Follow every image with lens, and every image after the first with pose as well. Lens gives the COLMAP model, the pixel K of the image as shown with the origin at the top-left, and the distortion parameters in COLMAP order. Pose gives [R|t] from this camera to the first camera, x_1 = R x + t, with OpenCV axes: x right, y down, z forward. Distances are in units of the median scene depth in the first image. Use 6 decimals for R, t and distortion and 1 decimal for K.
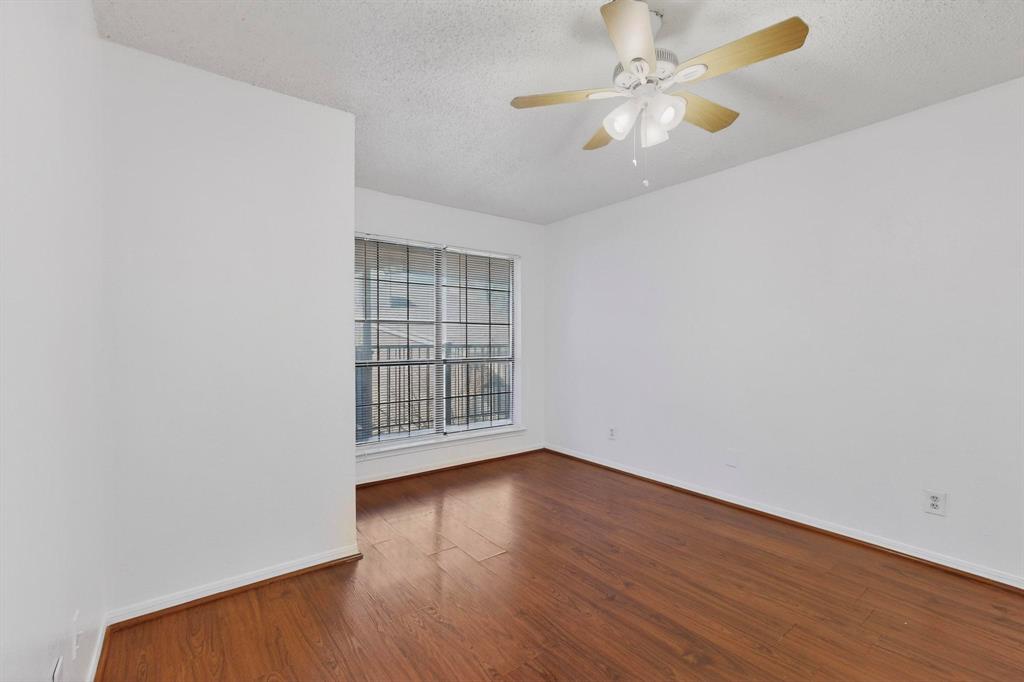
lens RADIAL K [[447.3, 0, 512.0], [0, 447.3, 341.0], [0, 0, 1]] dist [0.000029, -0.000741]
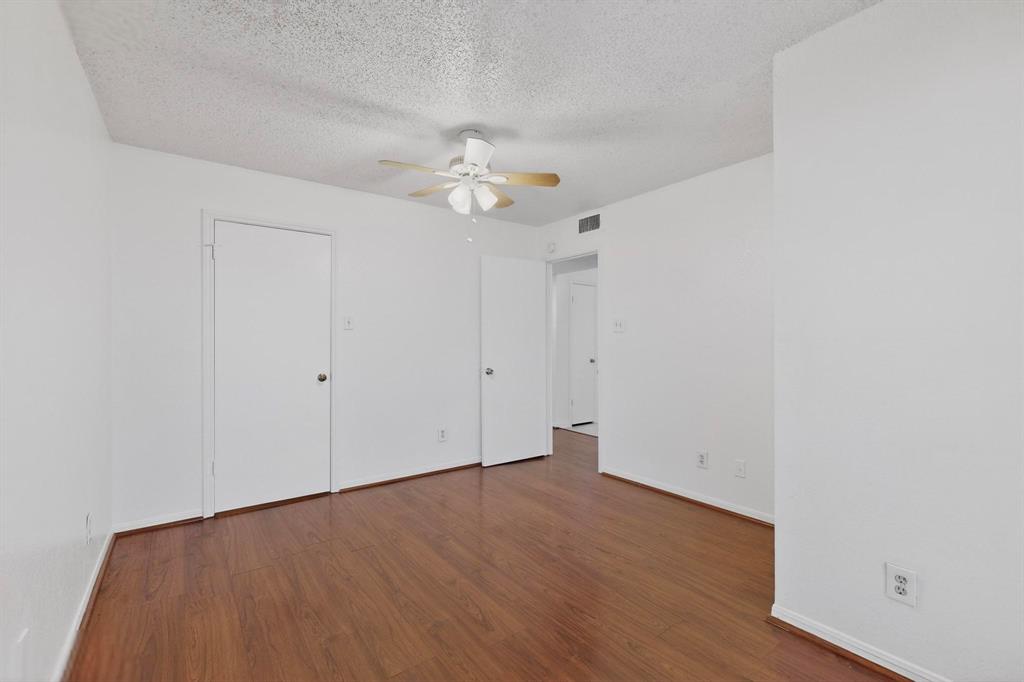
lens RADIAL K [[440.4, 0, 512.0], [0, 440.4, 341.0], [0, 0, 1]] dist [0.002126, 0.000034]
pose [[-0.999905, -0.001247, 0.013736, 0.095214], [-0.001220, 0.999997, 0.001937, -0.009318], [-0.013738, 0.001921, -0.999904, 1.733168]]
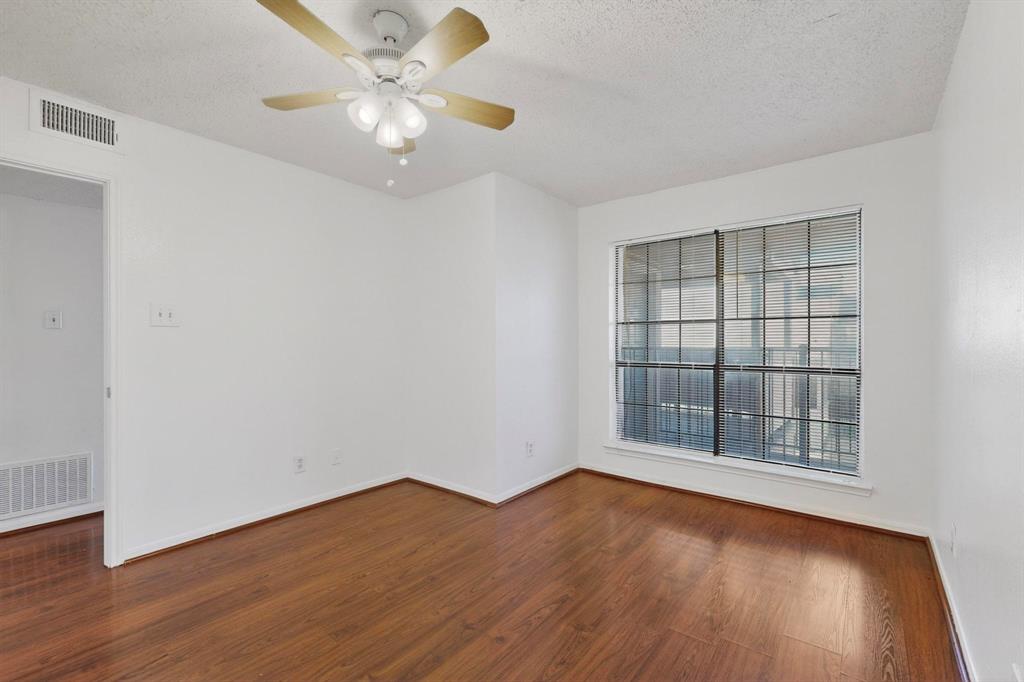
lens RADIAL K [[447.3, 0, 512.0], [0, 447.3, 341.0], [0, 0, 1]] dist [0.000029, -0.000741]
pose [[0.232486, -0.002673, -0.972596, 0.919230], [0.000833, 0.999996, -0.002549, -0.000589], [0.972599, -0.000218, 0.232487, 0.717199]]
